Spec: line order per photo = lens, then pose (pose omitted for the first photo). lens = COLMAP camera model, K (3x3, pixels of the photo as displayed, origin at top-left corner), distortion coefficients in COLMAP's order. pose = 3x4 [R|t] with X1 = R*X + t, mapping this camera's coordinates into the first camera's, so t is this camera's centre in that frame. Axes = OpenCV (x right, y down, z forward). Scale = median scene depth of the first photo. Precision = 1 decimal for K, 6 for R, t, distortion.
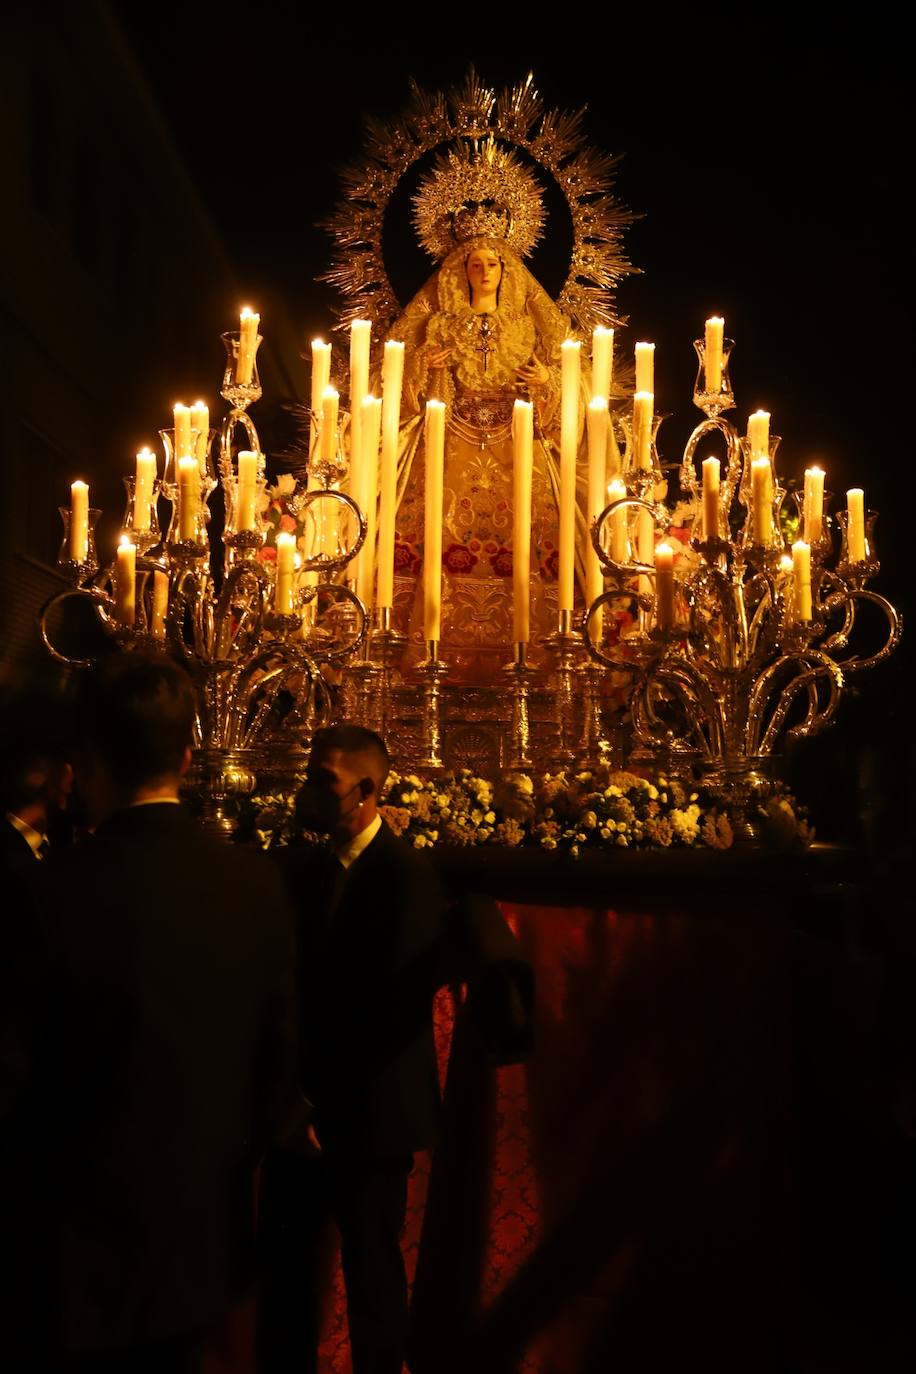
lens RADIAL K [[1760.9, 0, 458.0], [0, 1760.9, 687.0], [0, 0, 1]] dist [0.060406, 0.043563]
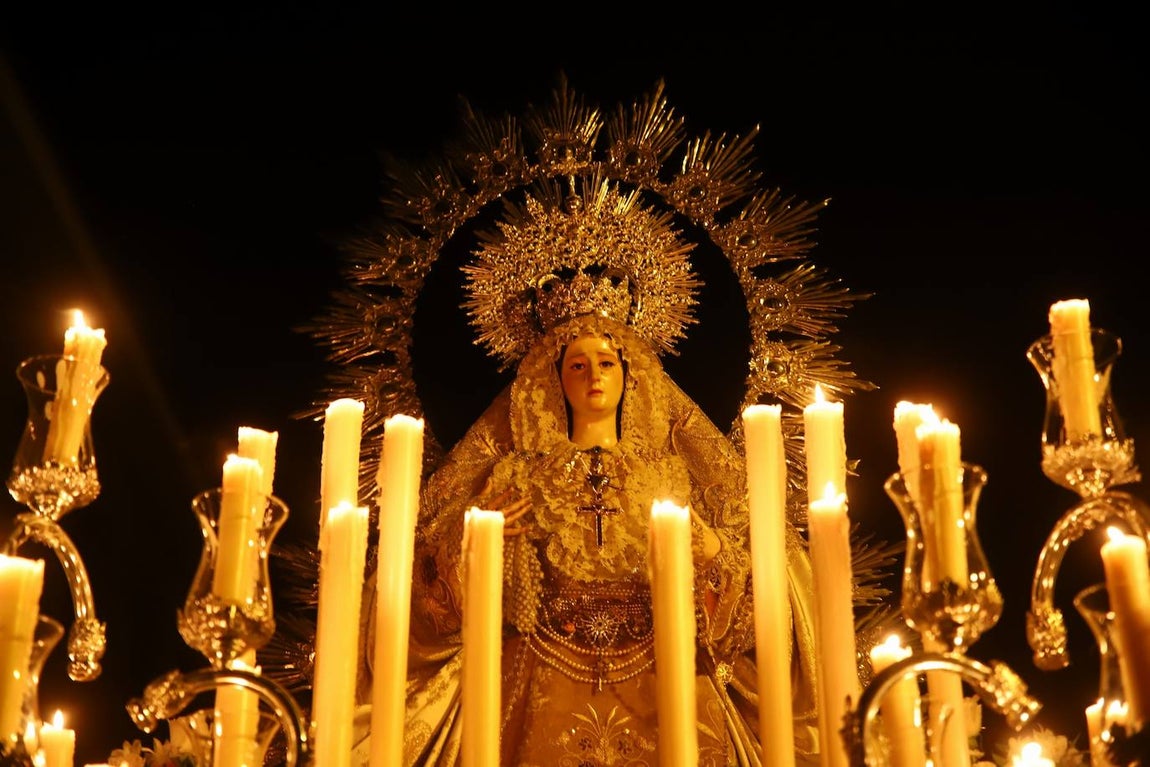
lens RADIAL K [[2140.6, 0, 575.0], [0, 2140.6, 383.5], [0, 0, 1]] dist [0.204215, 0.022469]
pose [[0.999433, -0.032867, -0.007250, 0.014427], [0.027616, 0.923927, -0.381571, 0.022734], [0.019240, 0.381155, 0.924311, 0.388666]]
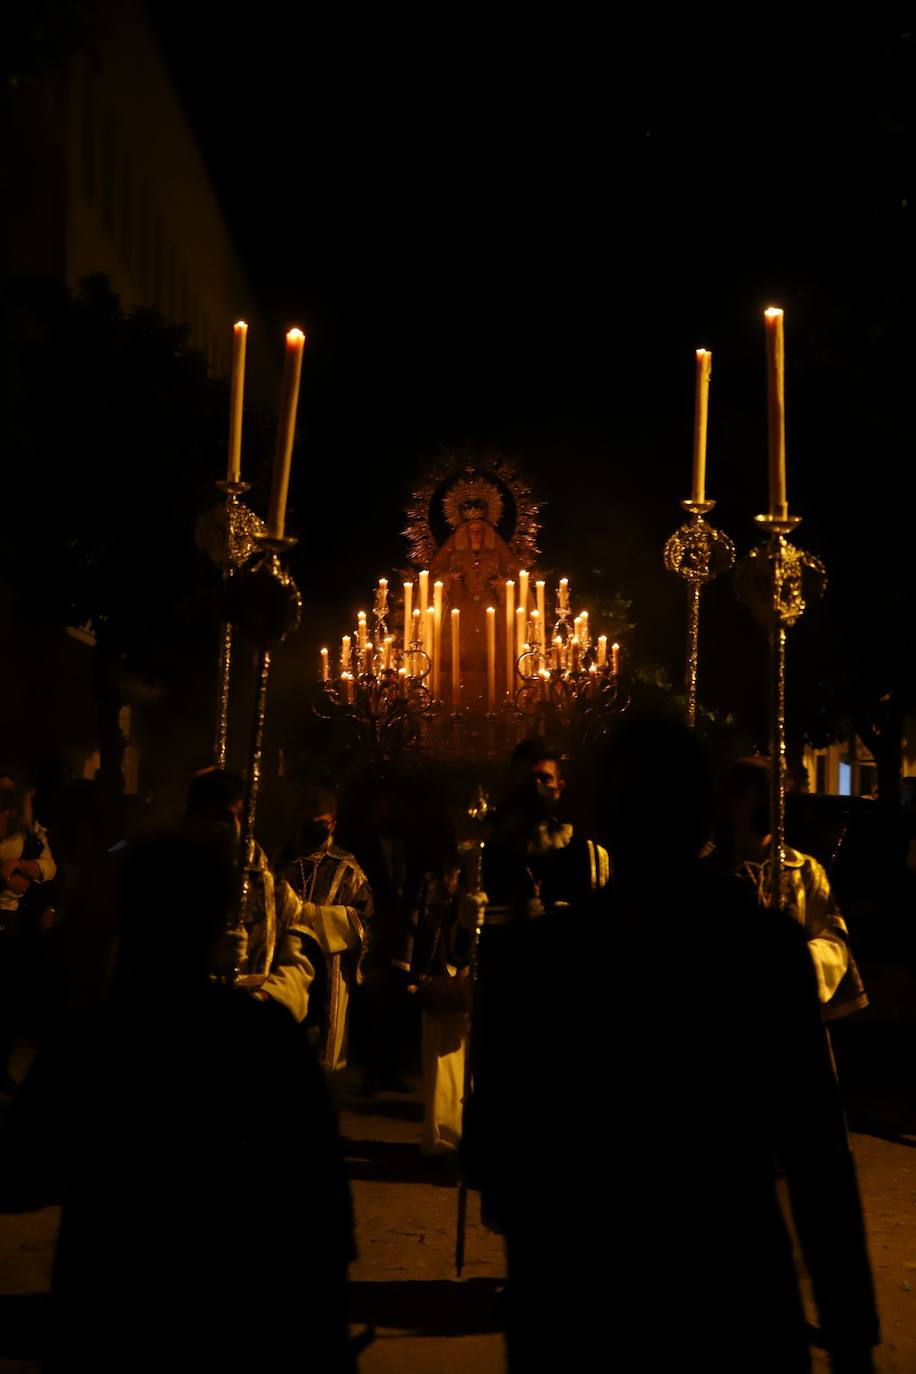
lens RADIAL K [[2557.6, 0, 458.0], [0, 2557.6, 687.0], [0, 0, 1]] dist [0.204215, 0.022469]
pose [[0.999830, -0.016679, -0.007804, 0.014748], [0.016694, 0.999859, 0.001826, -0.049765], [0.007772, -0.001956, 0.999968, -2.256483]]
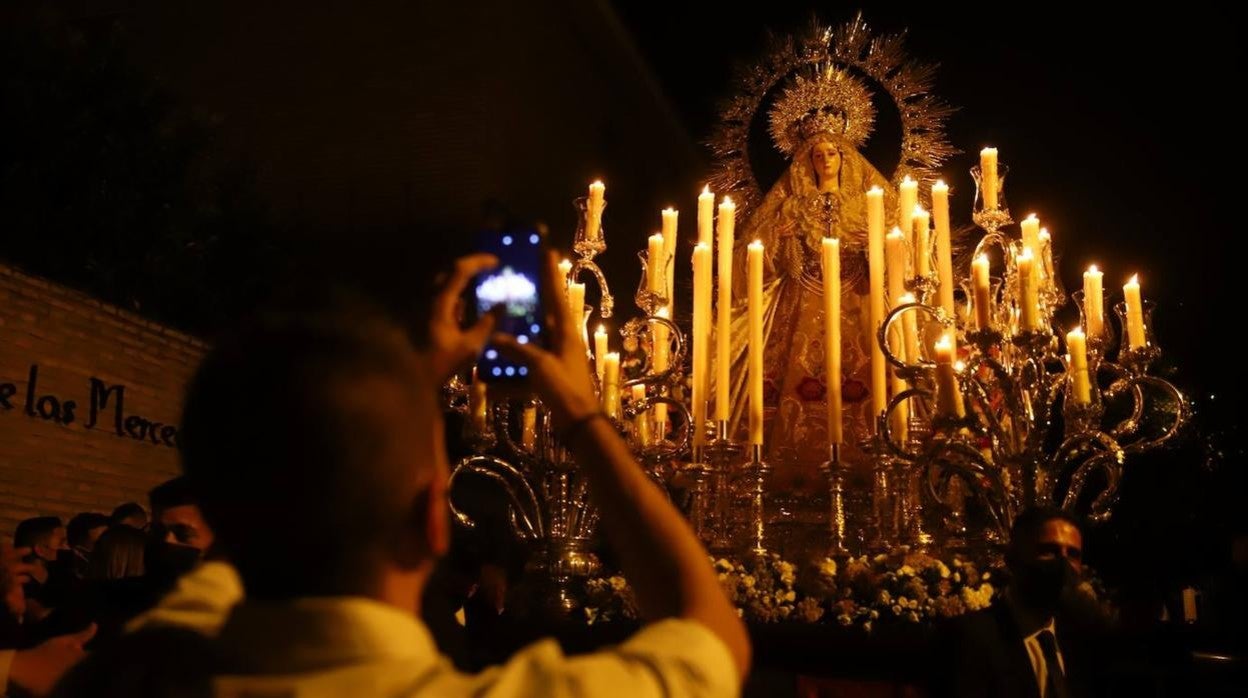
lens RADIAL K [[1199.6, 0, 624.0], [0, 1199.6, 349.0], [0, 0, 1]] dist [-0.011620, 0.015699]
pose [[0.962302, -0.058255, -0.265670, 0.096122], [0.012718, 0.985362, -0.170001, 0.037154], [0.271685, 0.160214, 0.948957, 0.188534]]
